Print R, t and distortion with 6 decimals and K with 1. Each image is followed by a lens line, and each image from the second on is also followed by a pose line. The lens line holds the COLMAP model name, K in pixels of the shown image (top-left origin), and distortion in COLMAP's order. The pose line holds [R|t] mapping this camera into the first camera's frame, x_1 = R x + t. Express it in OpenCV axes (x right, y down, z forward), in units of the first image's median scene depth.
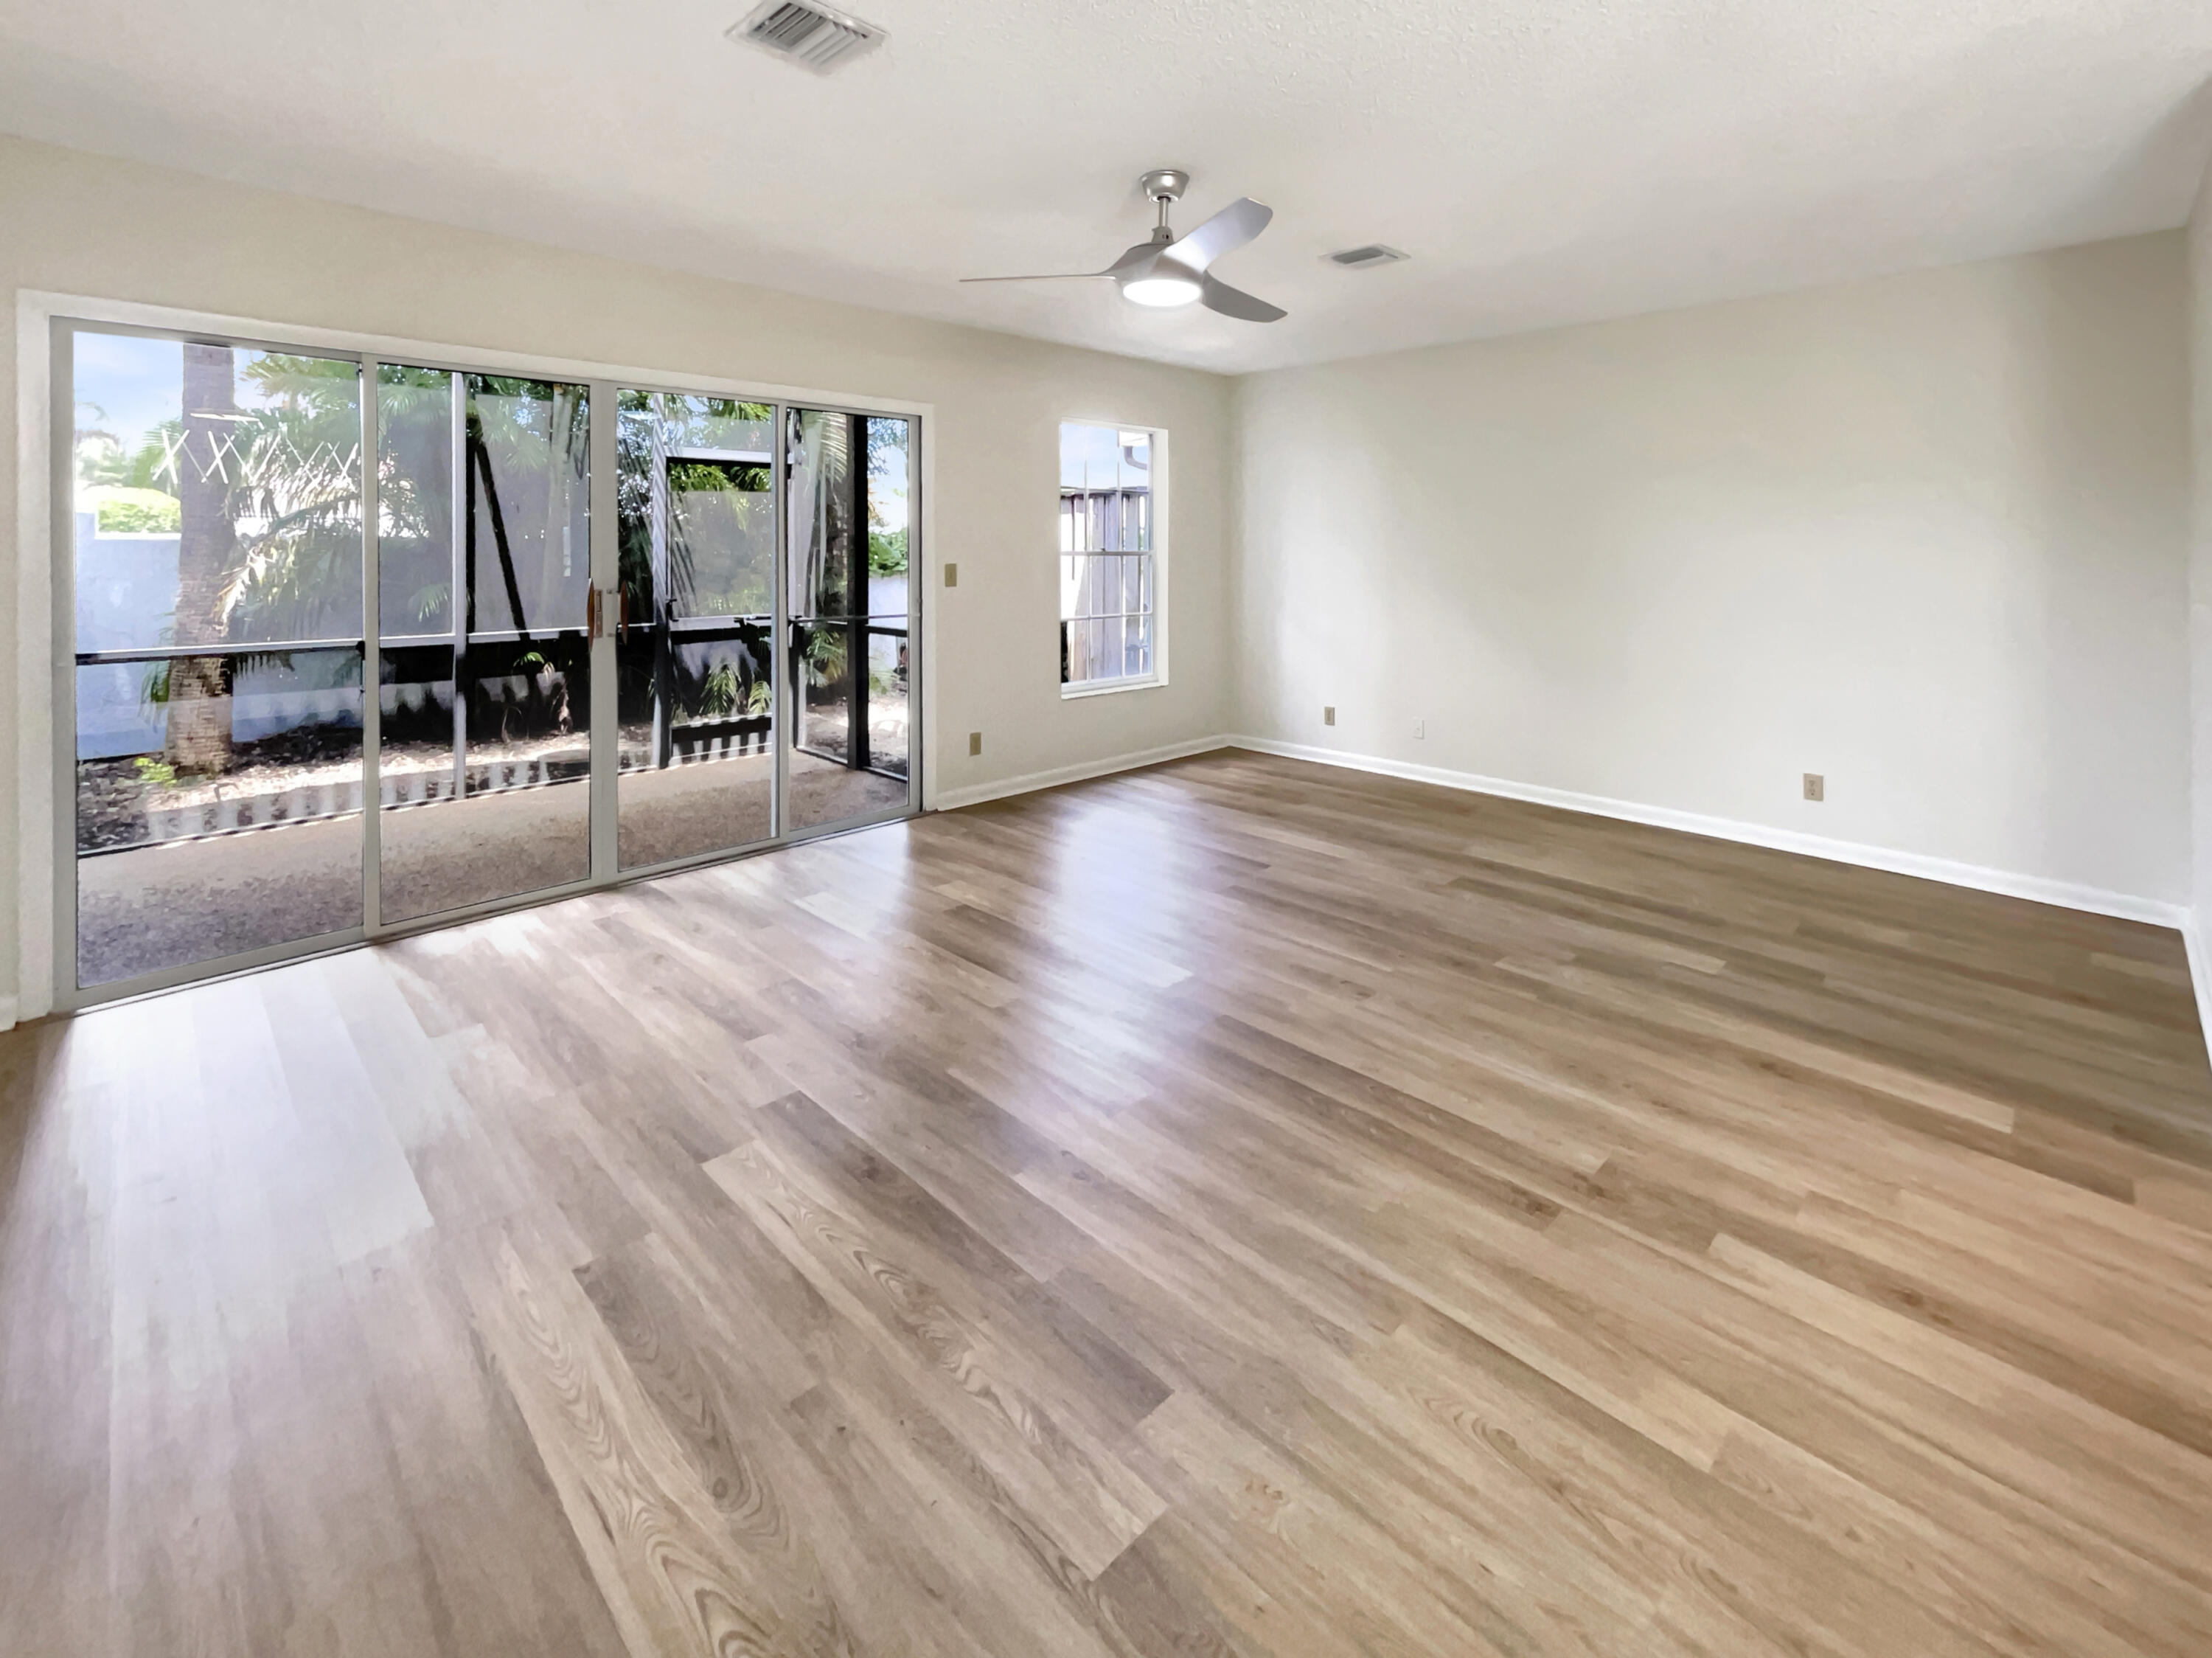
lens RADIAL K [[903.6, 0, 1095.5], [0, 903.6, 826.1], [0, 0, 1]] dist [-0.007627, -0.000180]
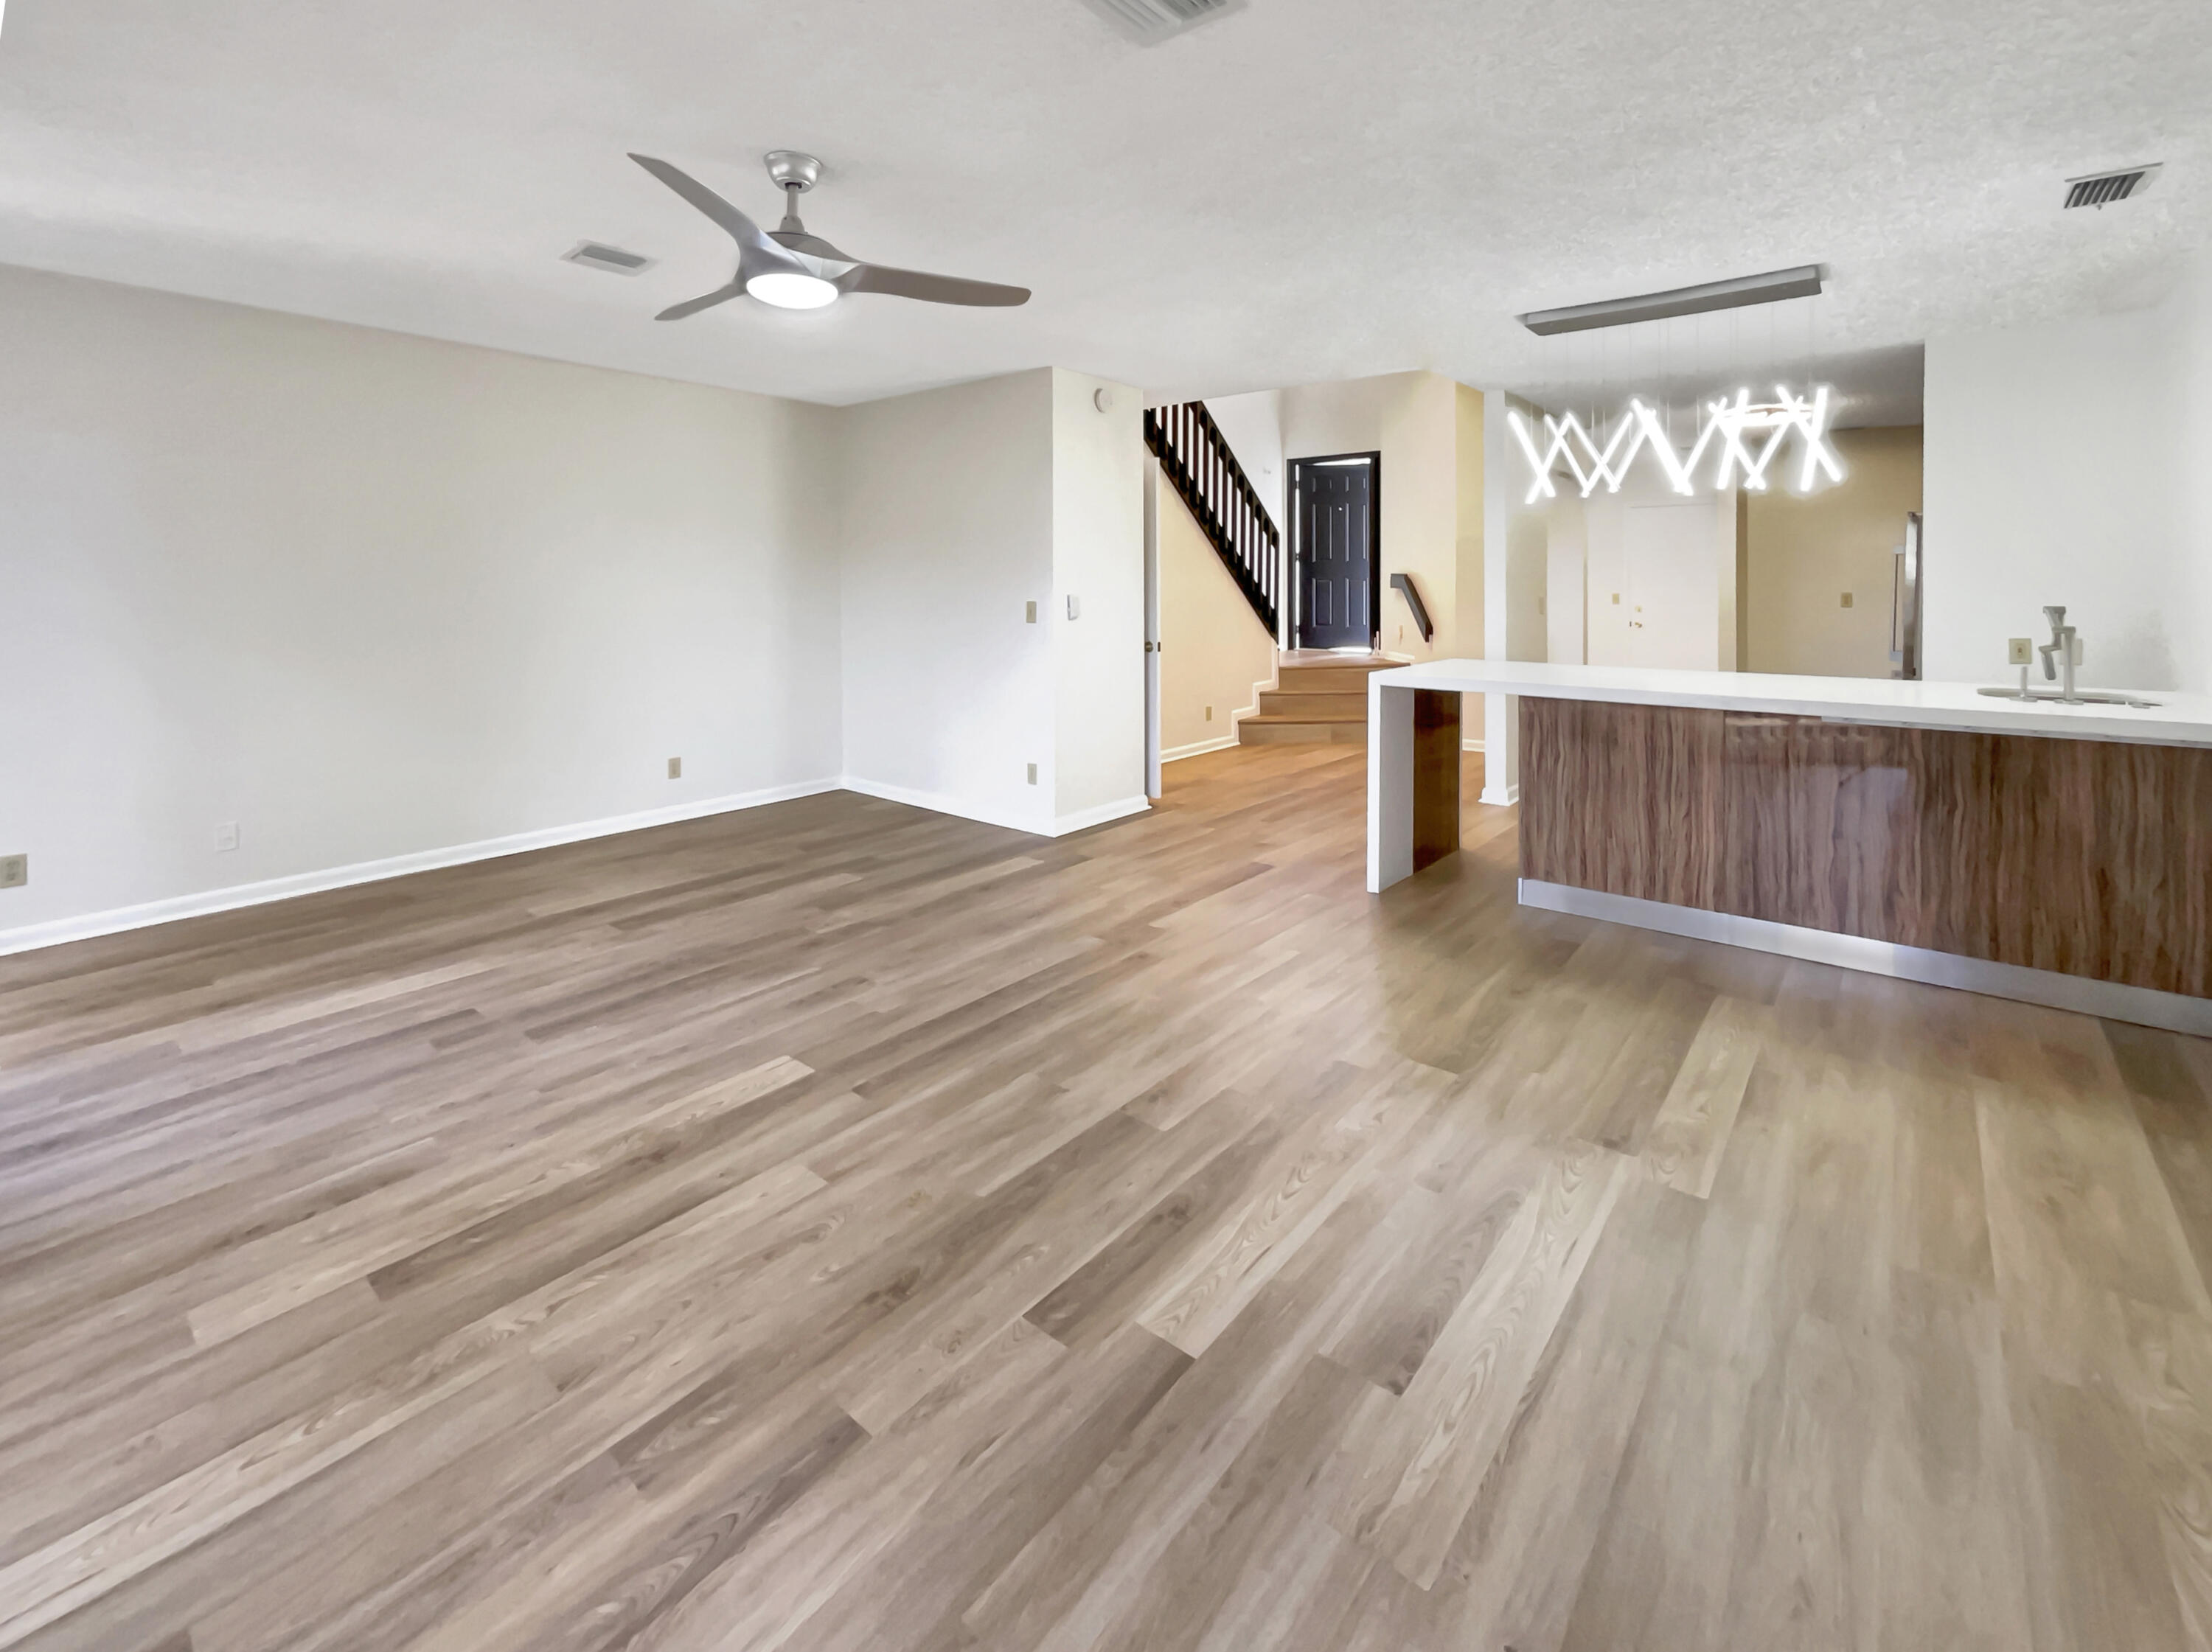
lens RADIAL K [[958.8, 0, 1106.0], [0, 958.8, 826.0], [0, 0, 1]] dist [-0.024029, -0.000419]
pose [[-0.085407, -0.249671, 0.964557, -1.251037], [0.299874, 0.916764, 0.263853, -0.314392], [-0.950148, 0.311781, -0.003429, 1.064866]]
